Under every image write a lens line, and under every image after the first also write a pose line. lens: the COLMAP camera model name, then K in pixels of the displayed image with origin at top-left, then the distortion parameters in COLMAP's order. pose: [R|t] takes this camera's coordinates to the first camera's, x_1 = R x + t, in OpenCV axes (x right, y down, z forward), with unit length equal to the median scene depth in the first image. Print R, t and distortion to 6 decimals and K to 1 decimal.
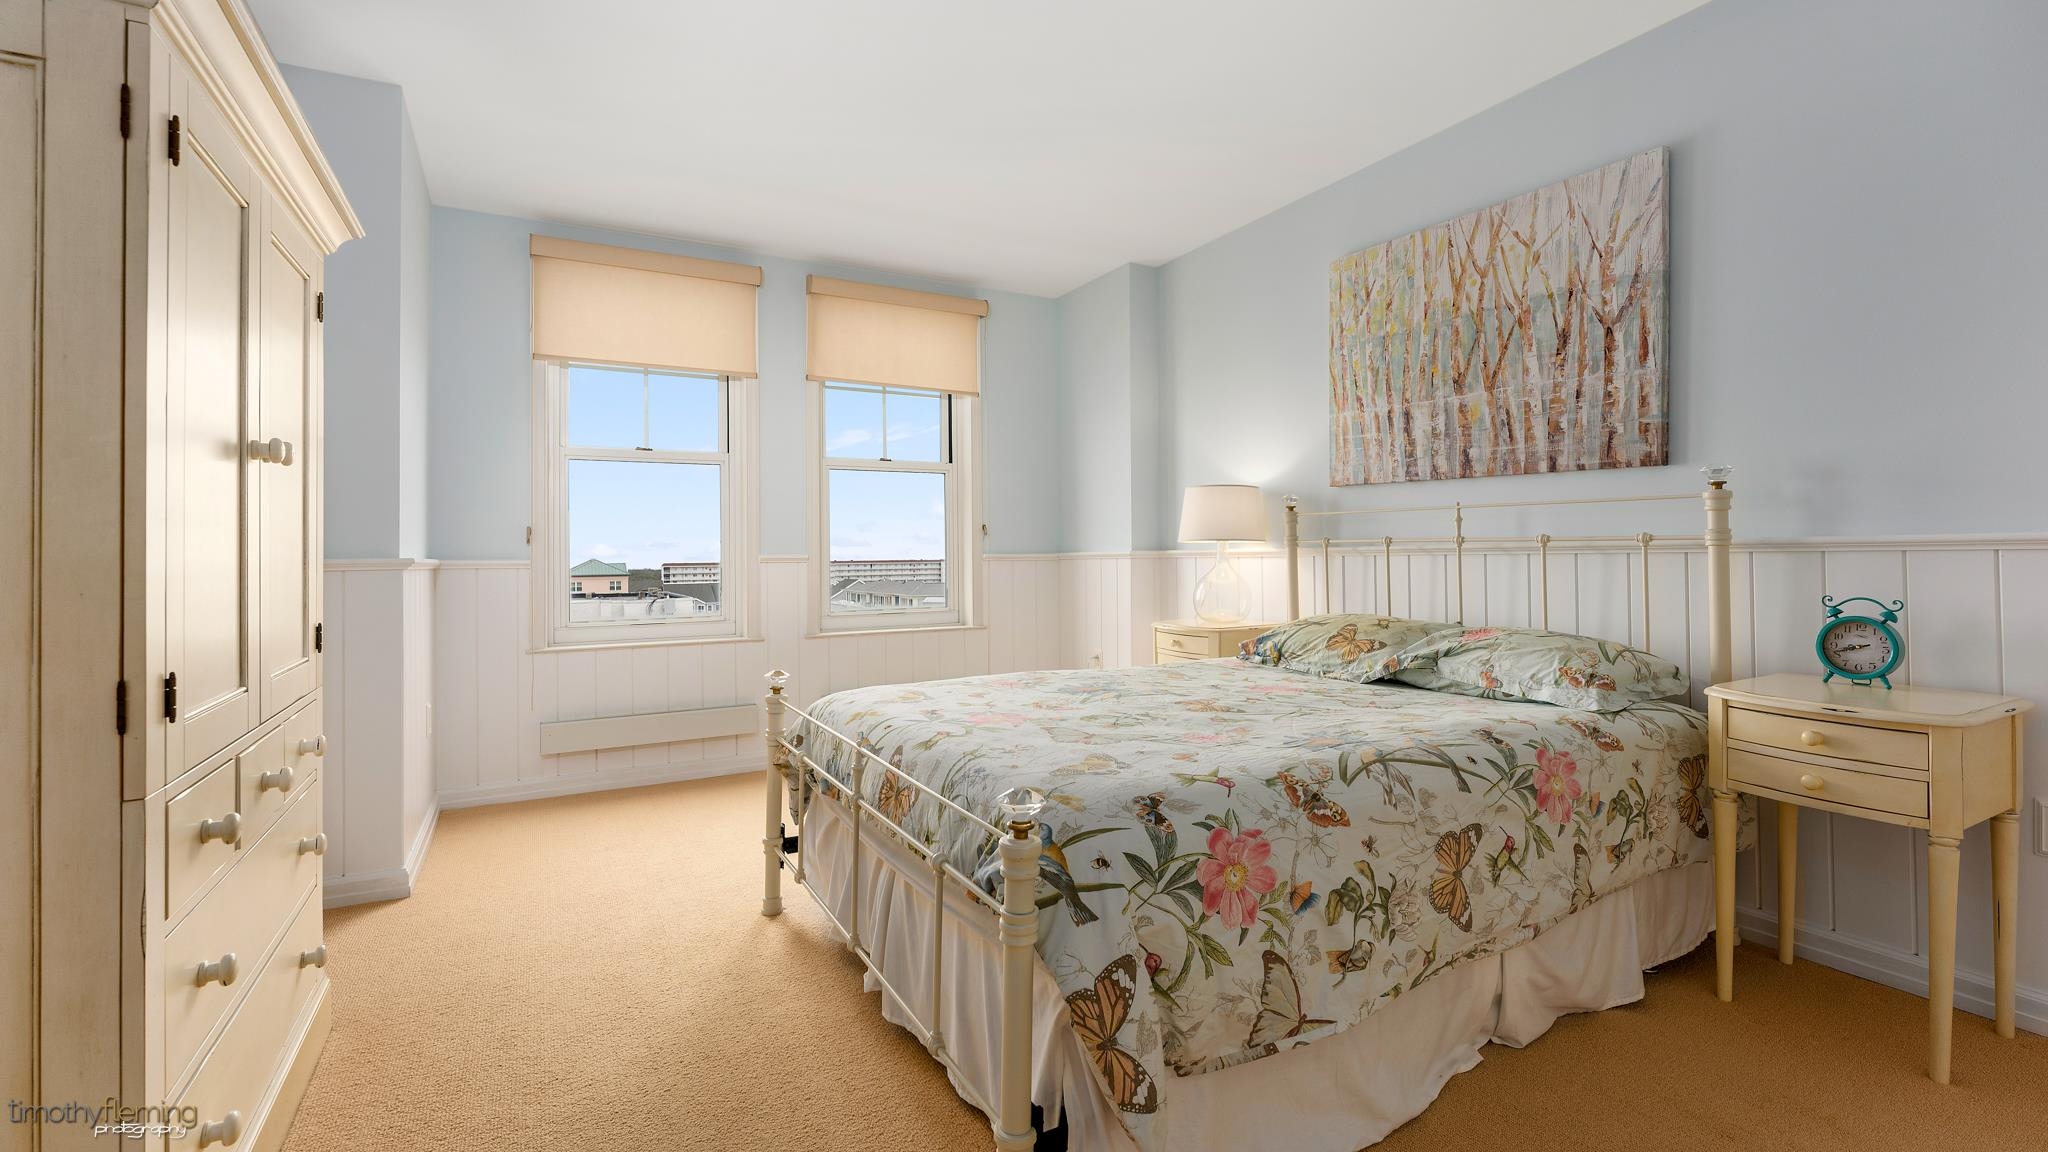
lens RADIAL K [[885.5, 0, 1027.9], [0, 885.5, 542.3], [0, 0, 1]] dist [-0.001225, -0.000205]
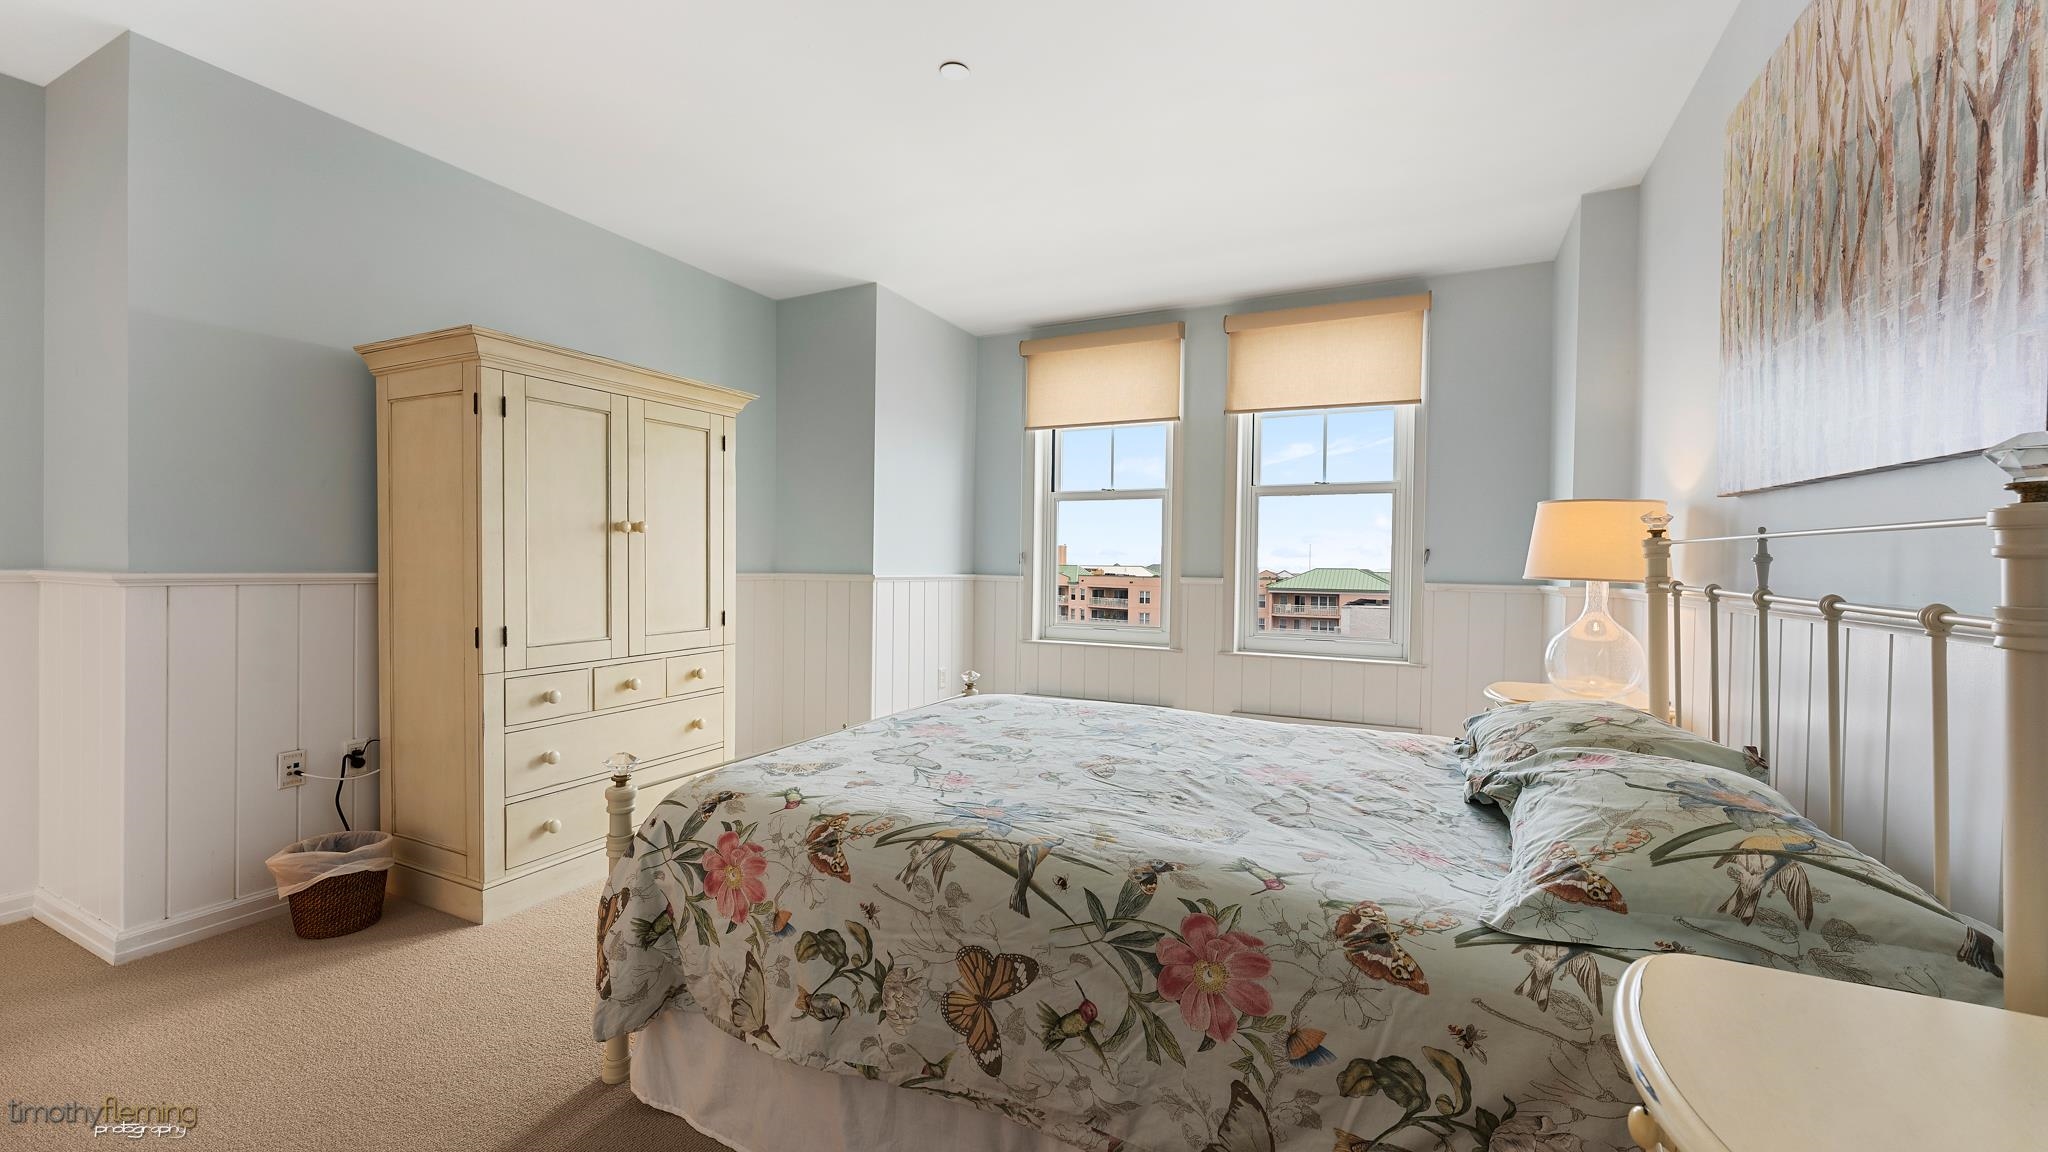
lens RADIAL K [[814.1, 0, 1023.1], [0, 814.1, 576.0], [0, 0, 1]] dist [0.001110, -0.000532]
pose [[0.564201, 0.032862, -0.824984, 1.024270], [-0.006560, 0.999354, 0.035321, -0.047467], [0.825612, -0.014516, 0.564052, 0.549553]]
